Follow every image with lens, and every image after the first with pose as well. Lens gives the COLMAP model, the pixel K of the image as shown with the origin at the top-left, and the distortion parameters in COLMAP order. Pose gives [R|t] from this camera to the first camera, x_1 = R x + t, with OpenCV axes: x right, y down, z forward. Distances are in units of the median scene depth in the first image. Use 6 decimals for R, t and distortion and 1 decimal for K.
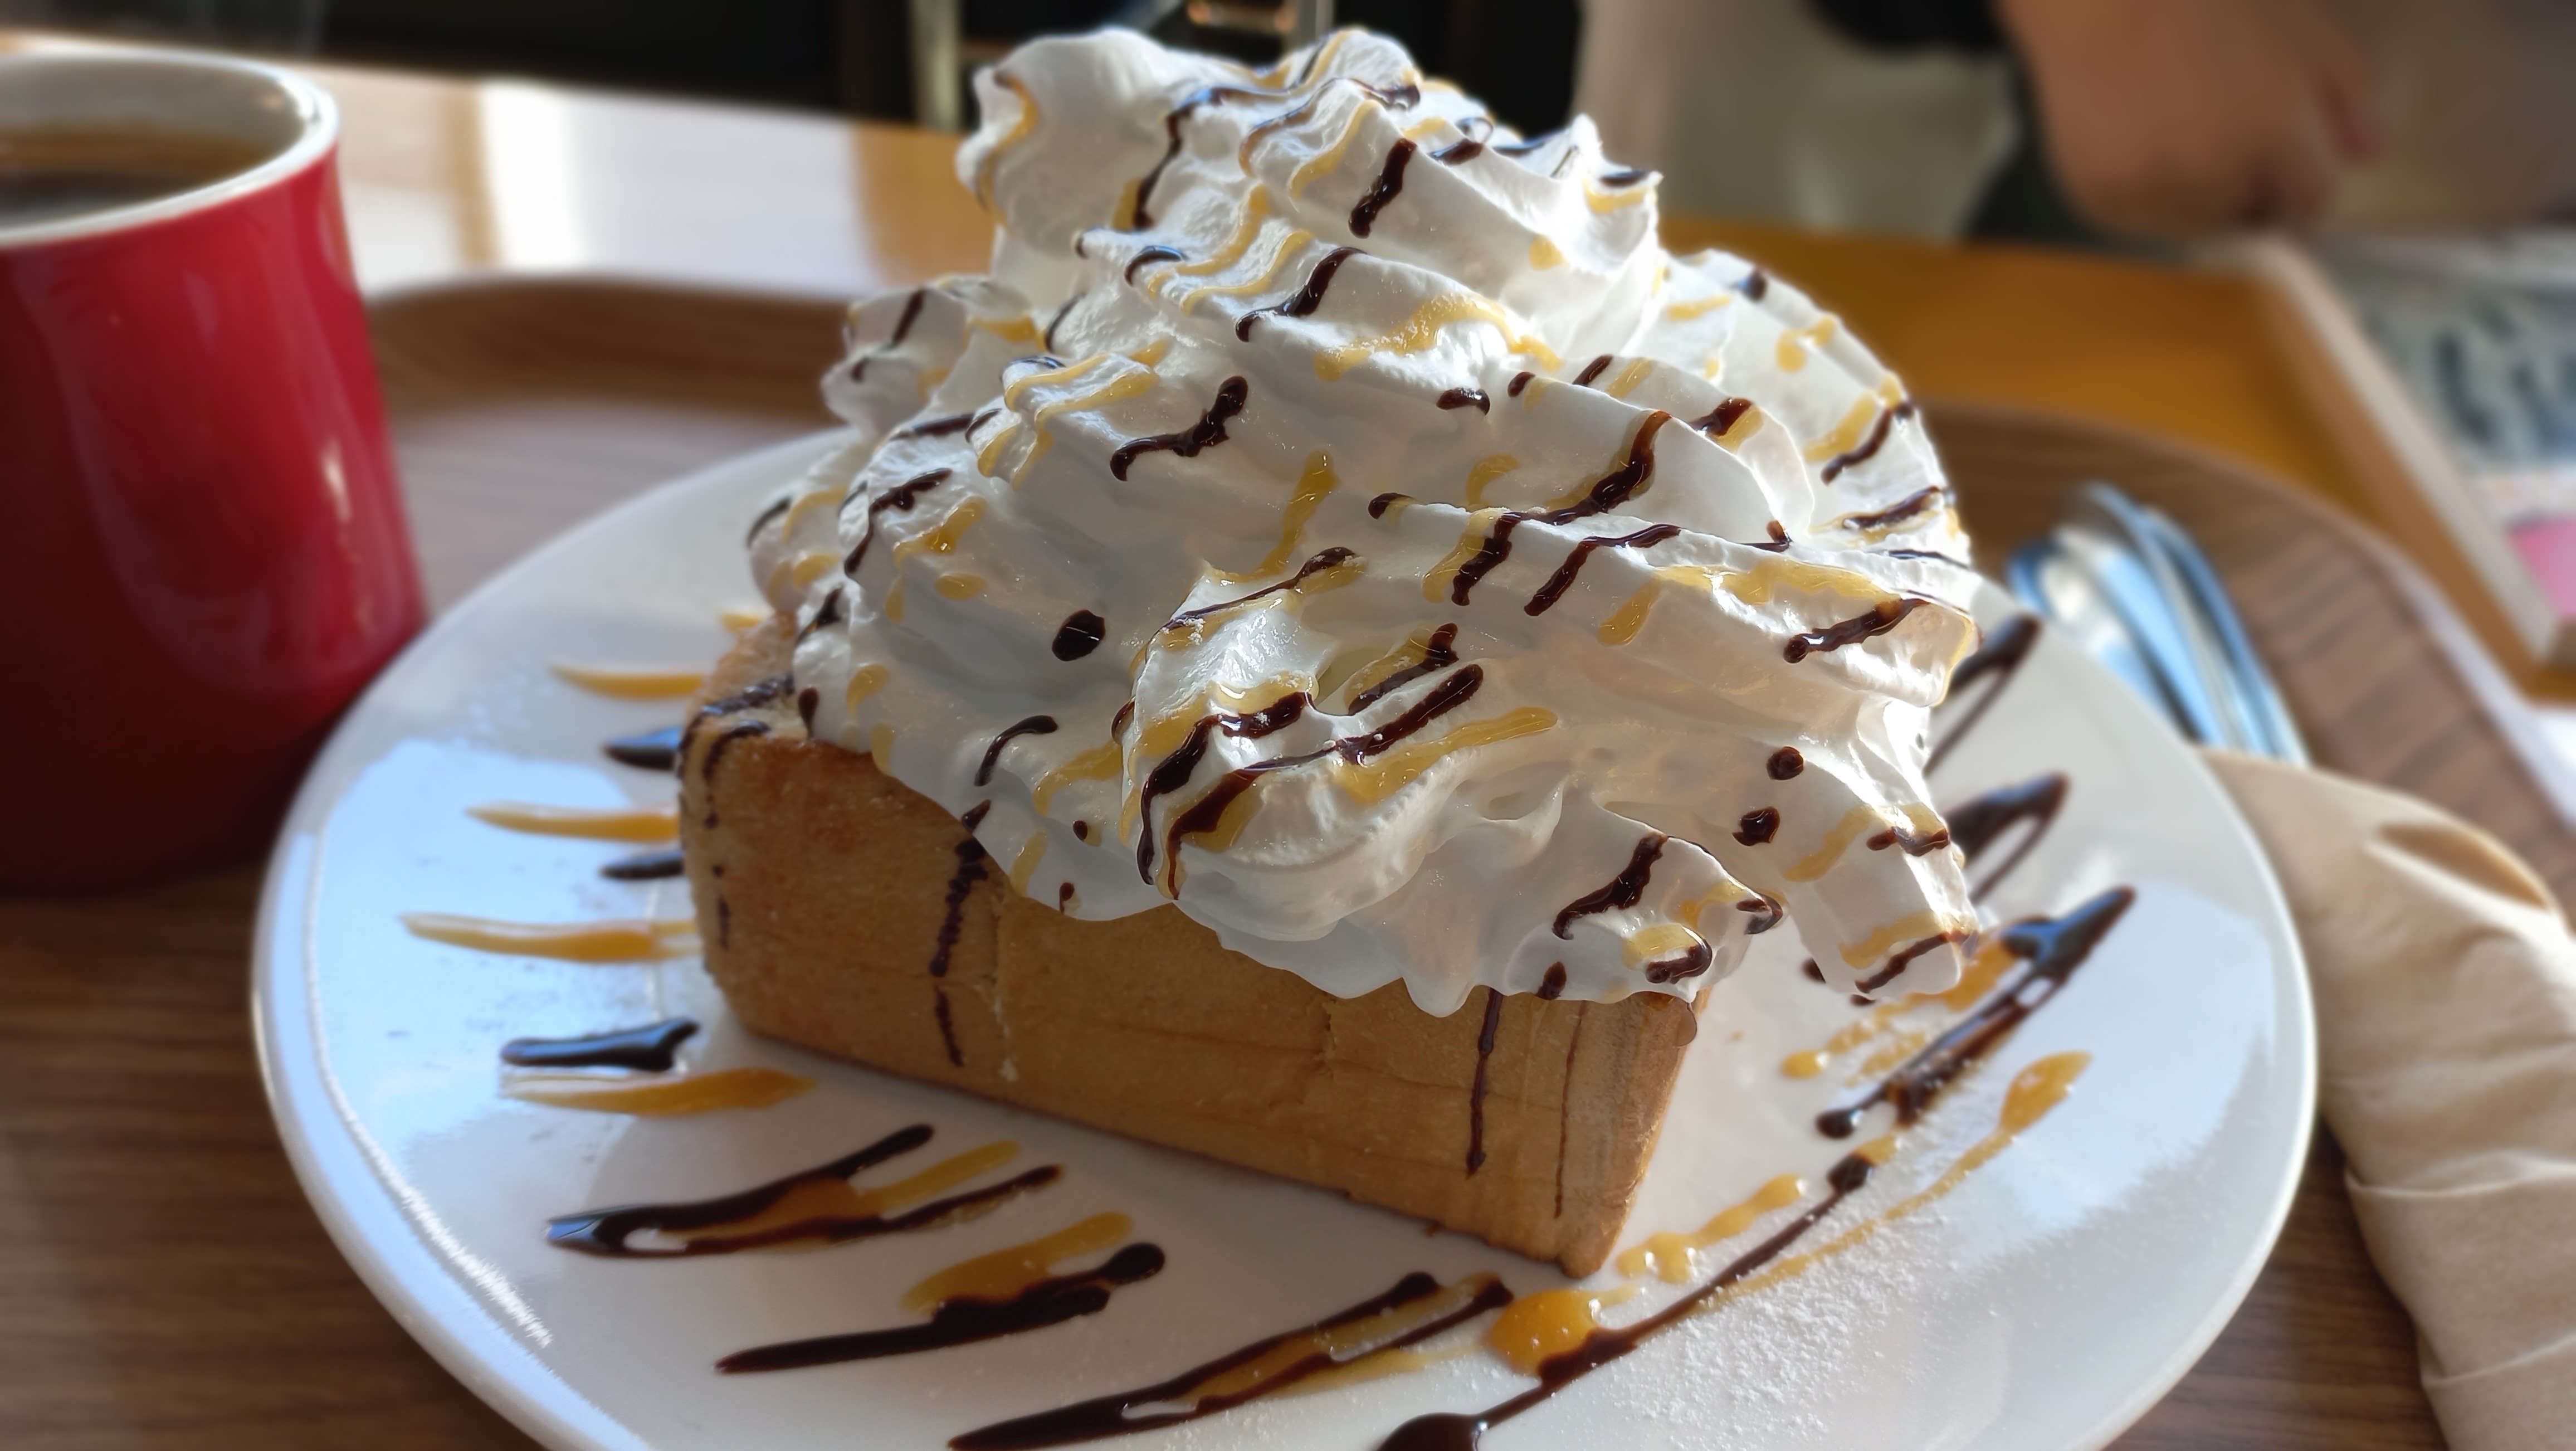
lens RADIAL K [[1958.4, 0, 1288.0], [0, 1958.4, 725.5], [0, 0, 1]] dist [0.004337, 0.098658]
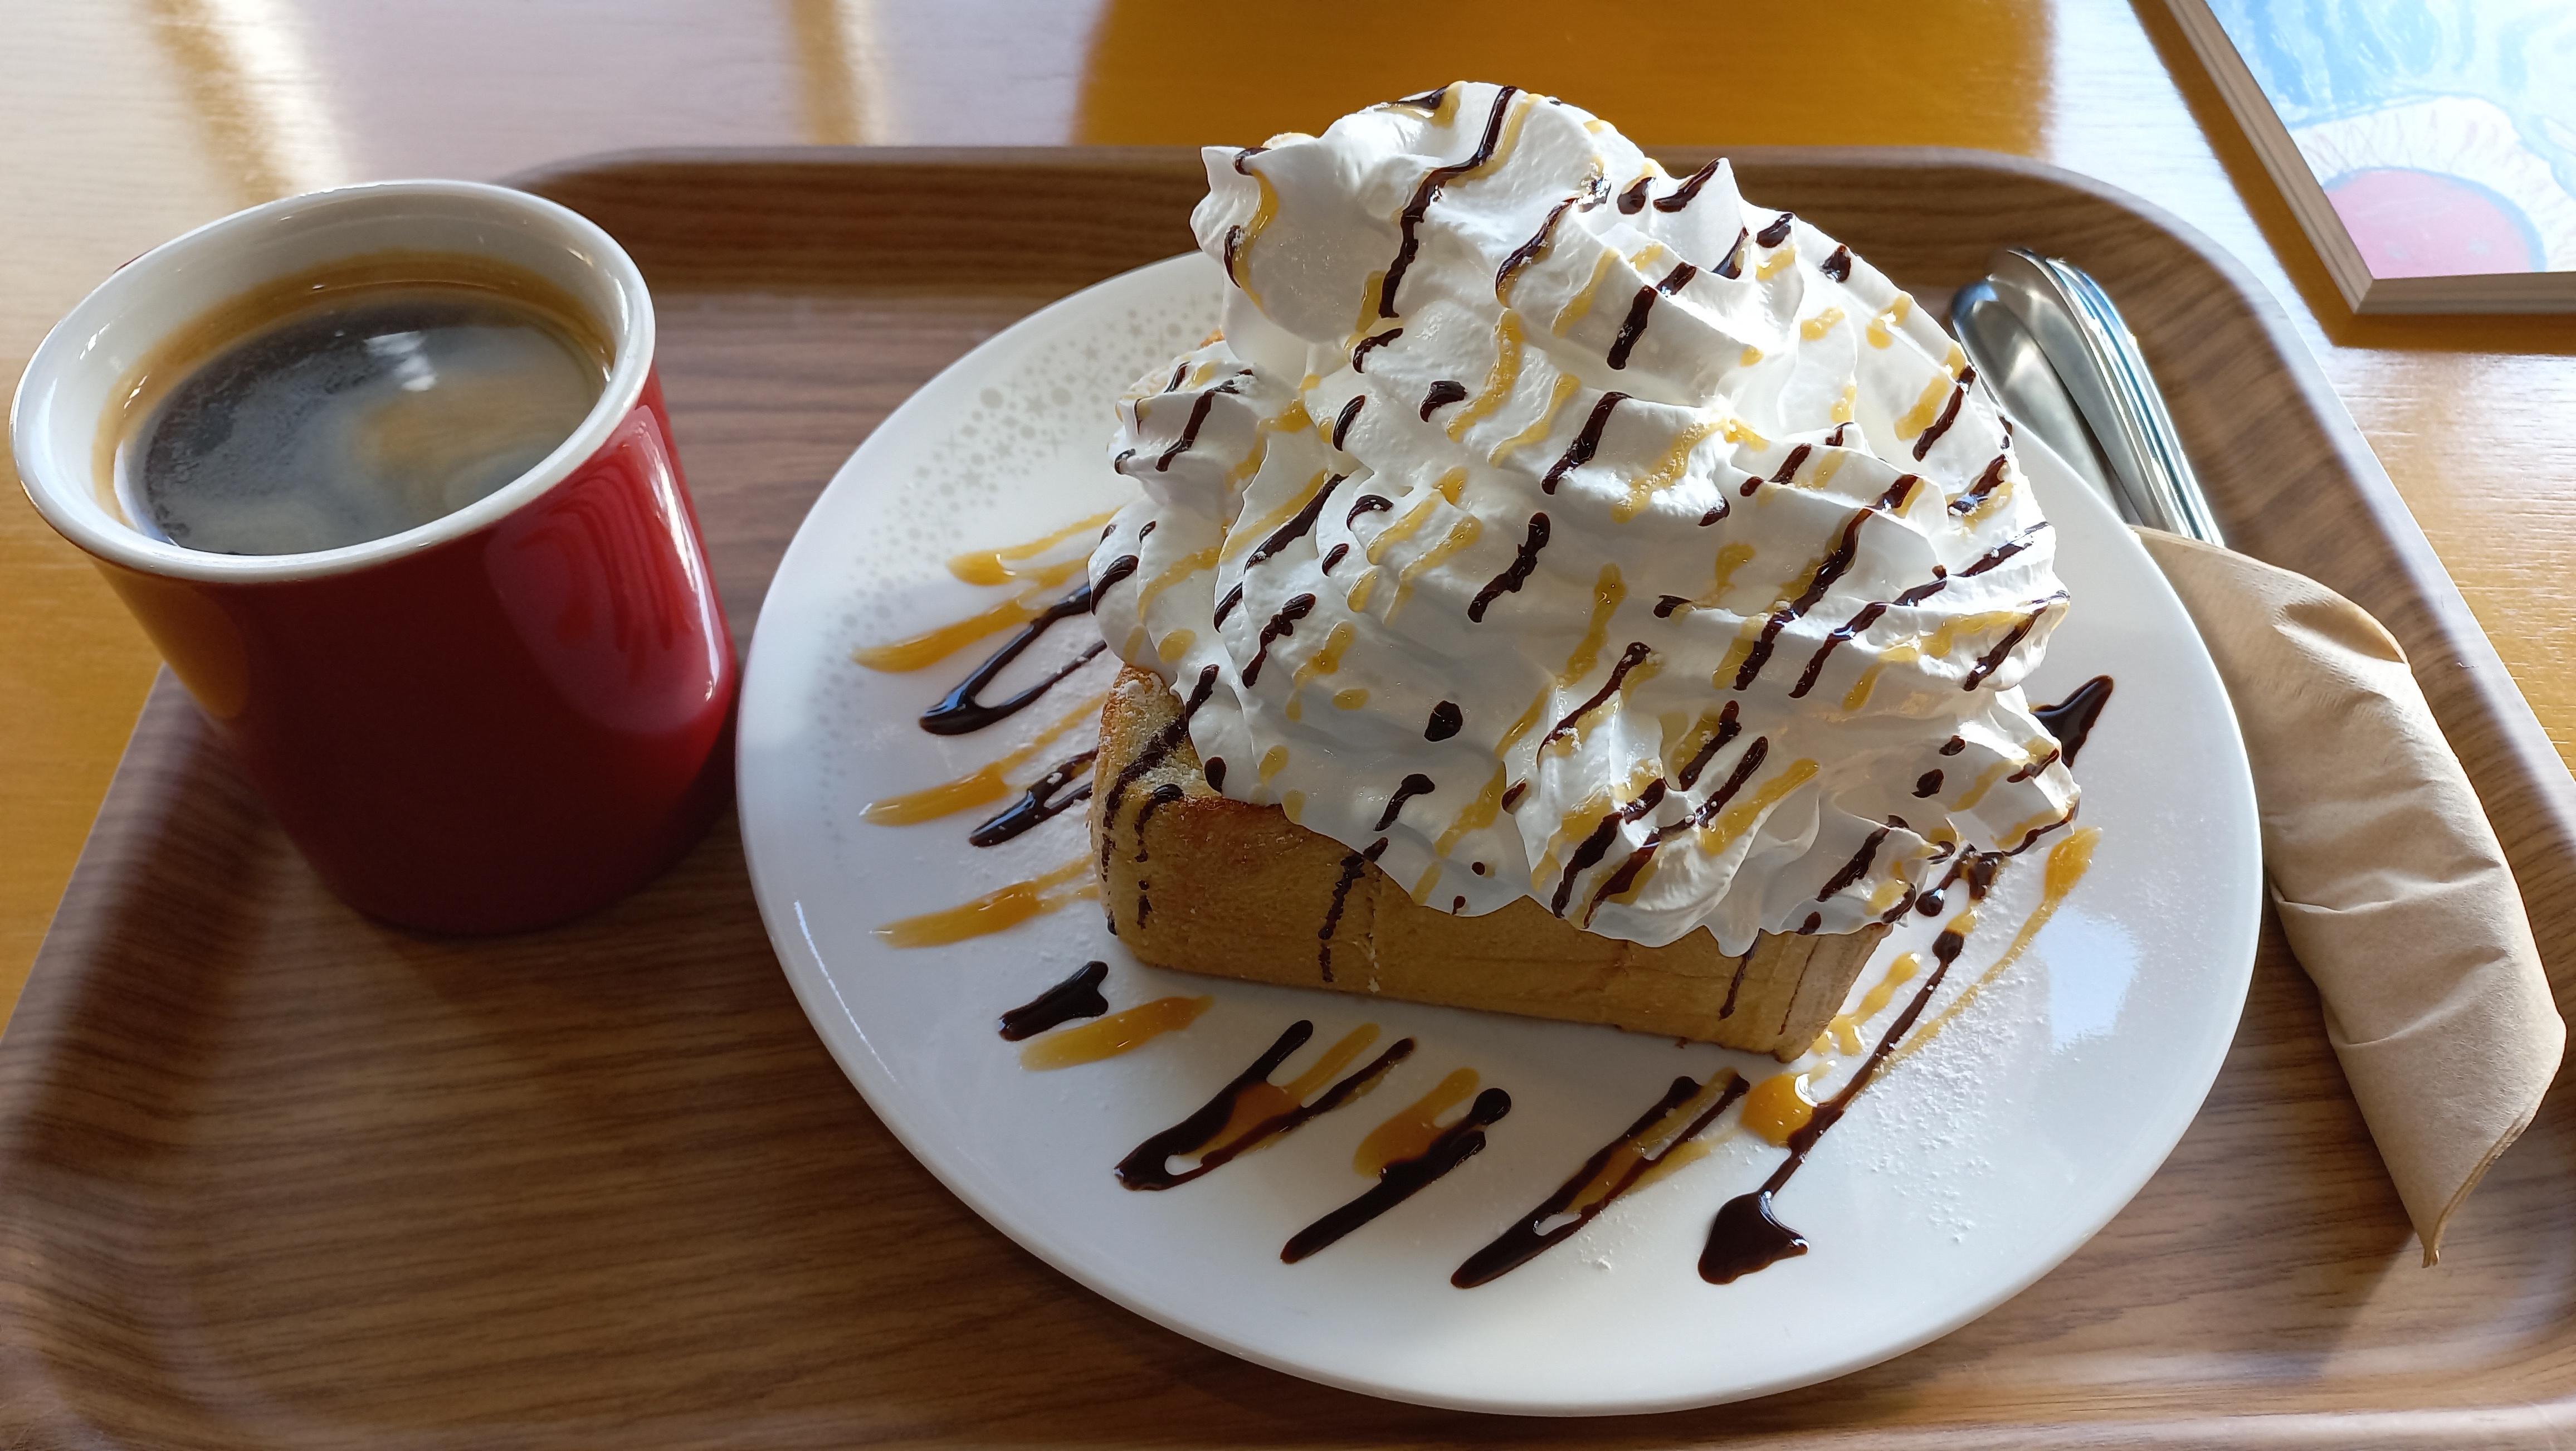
lens RADIAL K [[1927.3, 0, 1288.0], [0, 1927.3, 725.5], [0, 0, 1]] dist [0.097613, -0.001273]
pose [[0.980211, -0.152852, 0.125788, -0.368567], [0.104424, 0.939092, 0.327416, -0.476173], [-0.168172, -0.307801, 0.936470, -0.216117]]
